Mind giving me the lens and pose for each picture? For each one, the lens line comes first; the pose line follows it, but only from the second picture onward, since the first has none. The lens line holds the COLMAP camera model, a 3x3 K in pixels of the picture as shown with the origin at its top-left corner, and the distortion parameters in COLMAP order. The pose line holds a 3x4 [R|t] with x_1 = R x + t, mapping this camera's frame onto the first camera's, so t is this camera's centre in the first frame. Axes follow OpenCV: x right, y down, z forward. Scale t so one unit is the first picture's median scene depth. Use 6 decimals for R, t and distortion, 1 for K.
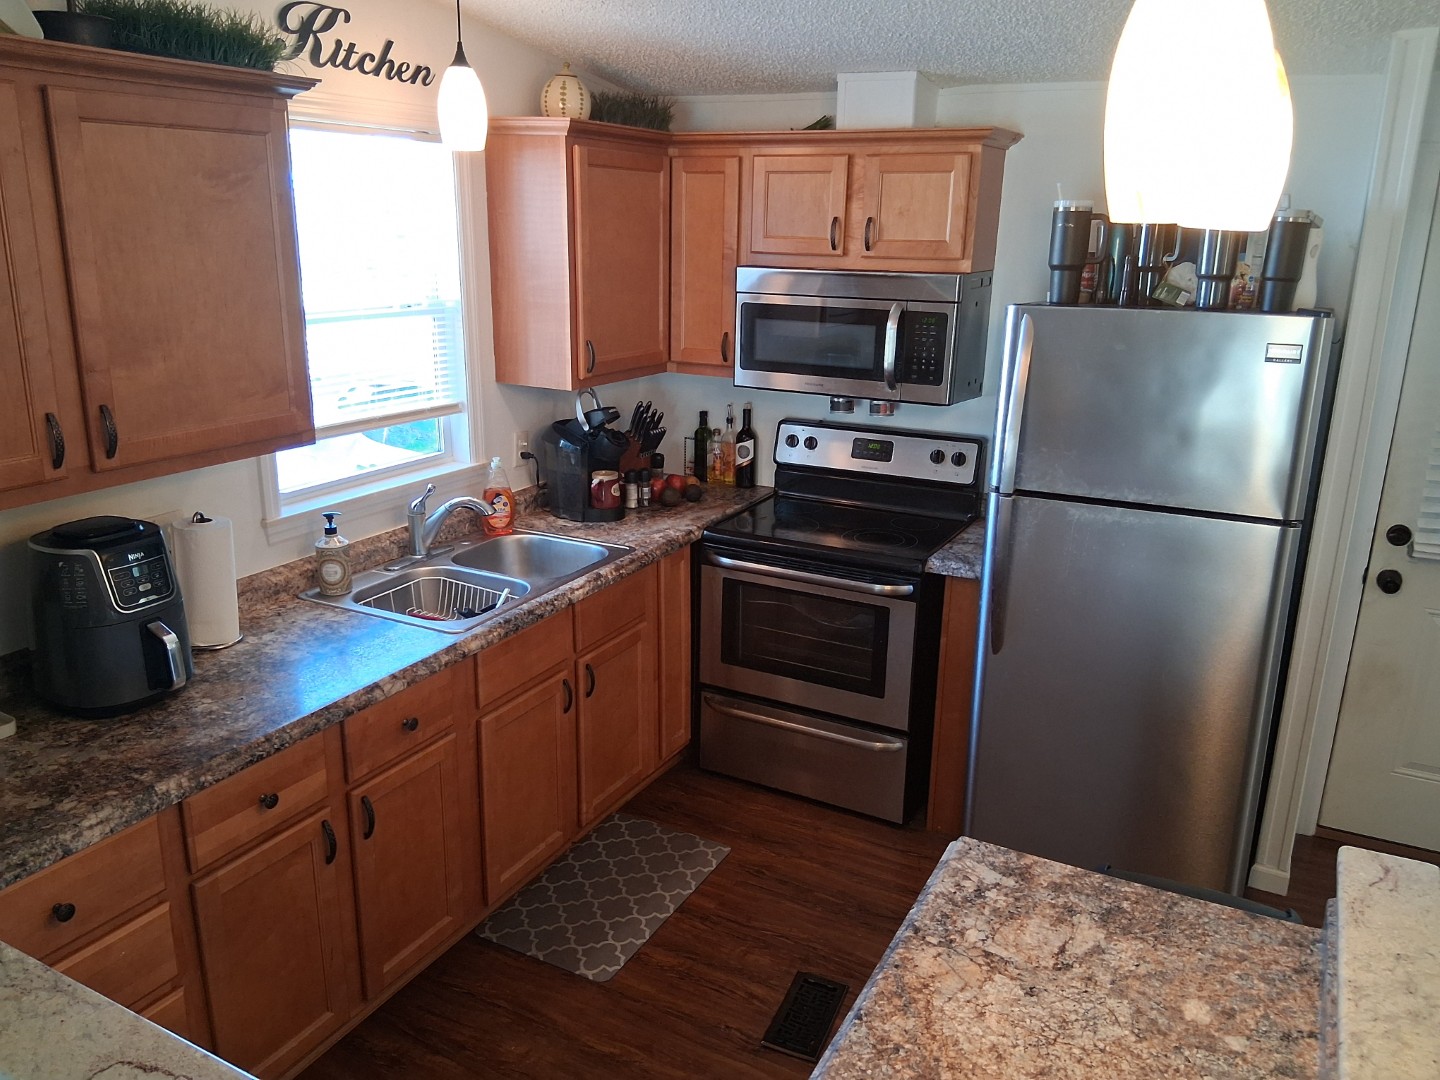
lens RADIAL K [[1088.2, 0, 715.0], [0, 1088.2, 534.8], [0, 0, 1]] dist [0.100390, -0.162529]
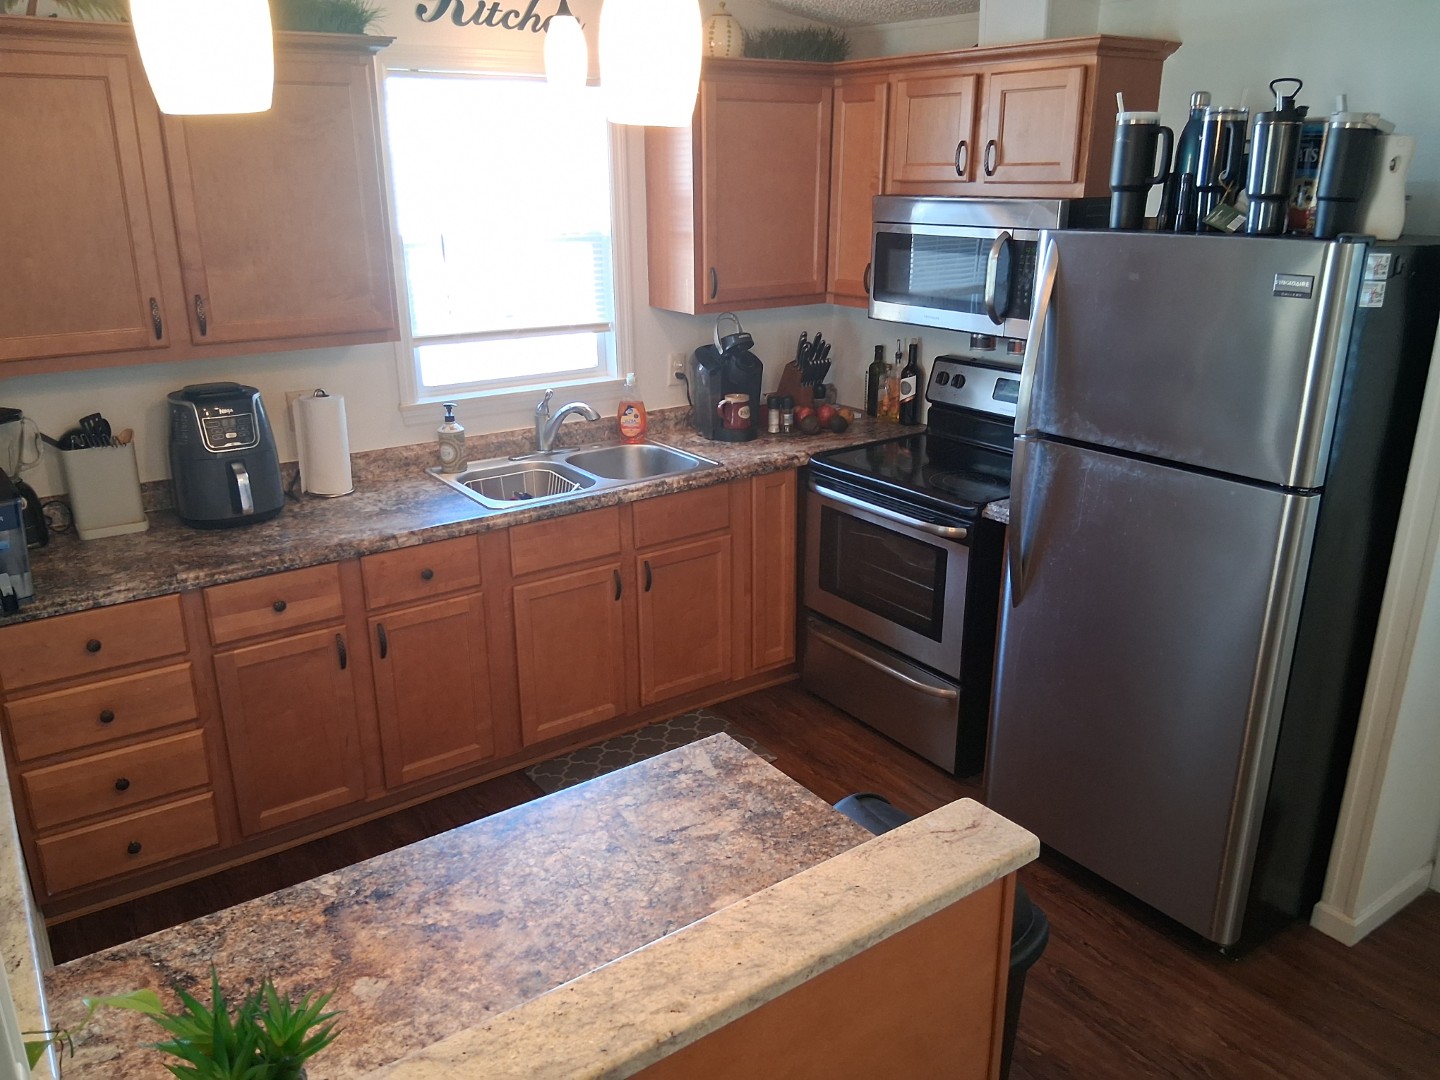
lens RADIAL K [[1088.2, 0, 715.0], [0, 1088.2, 534.8], [0, 0, 1]] dist [0.100390, -0.162529]
pose [[0.892630, 0.122913, -0.433711, 0.431582], [-0.105108, 0.992341, 0.064904, 0.013416], [0.438366, -0.012348, 0.898712, 0.040475]]
